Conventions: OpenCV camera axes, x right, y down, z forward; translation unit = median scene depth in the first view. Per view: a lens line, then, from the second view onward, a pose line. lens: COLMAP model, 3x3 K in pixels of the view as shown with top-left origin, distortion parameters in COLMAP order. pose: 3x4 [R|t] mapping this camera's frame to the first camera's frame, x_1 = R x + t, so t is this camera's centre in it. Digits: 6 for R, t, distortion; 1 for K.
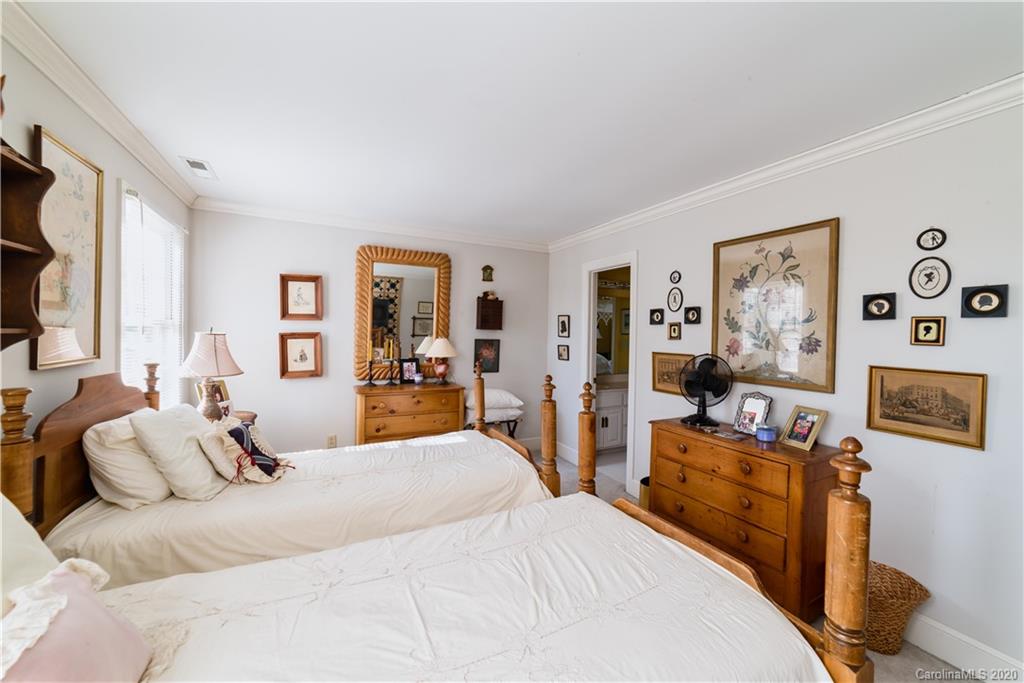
lens RADIAL K [[407.4, 0, 510.0], [0, 407.4, 341.0], [0, 0, 1]] dist [-0.001168, -0.000046]
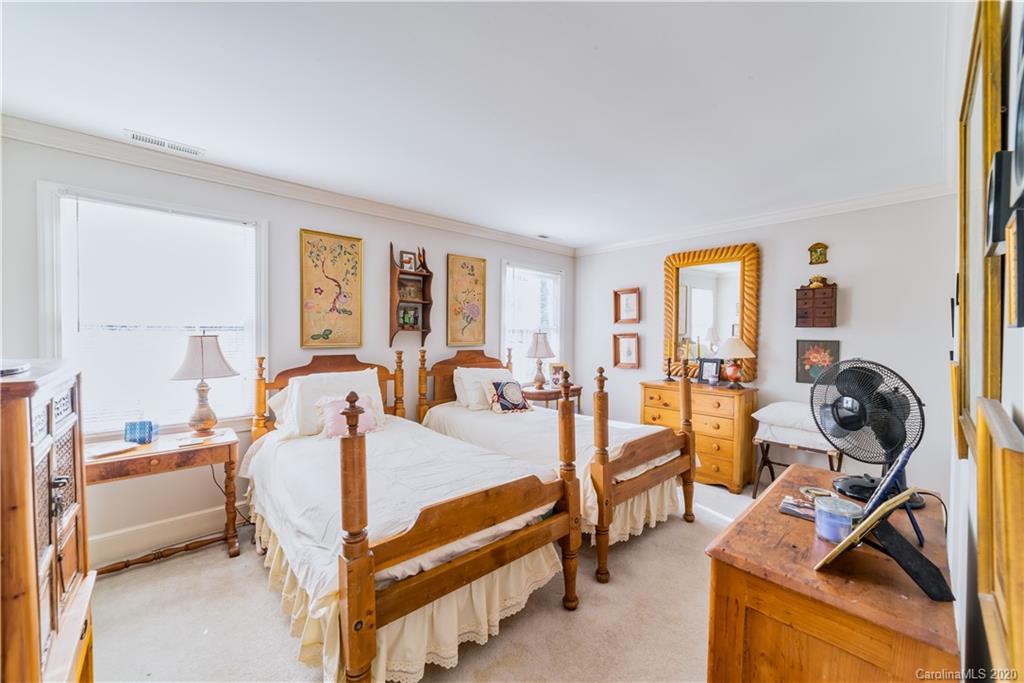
lens RADIAL K [[407.4, 0, 510.0], [0, 407.4, 341.0], [0, 0, 1]] dist [-0.001168, -0.000046]
pose [[0.267238, 0.005392, -0.963615, 0.614797], [-0.022549, 0.999746, -0.000659, 0.012648], [0.963367, 0.021904, 0.267292, 0.286237]]
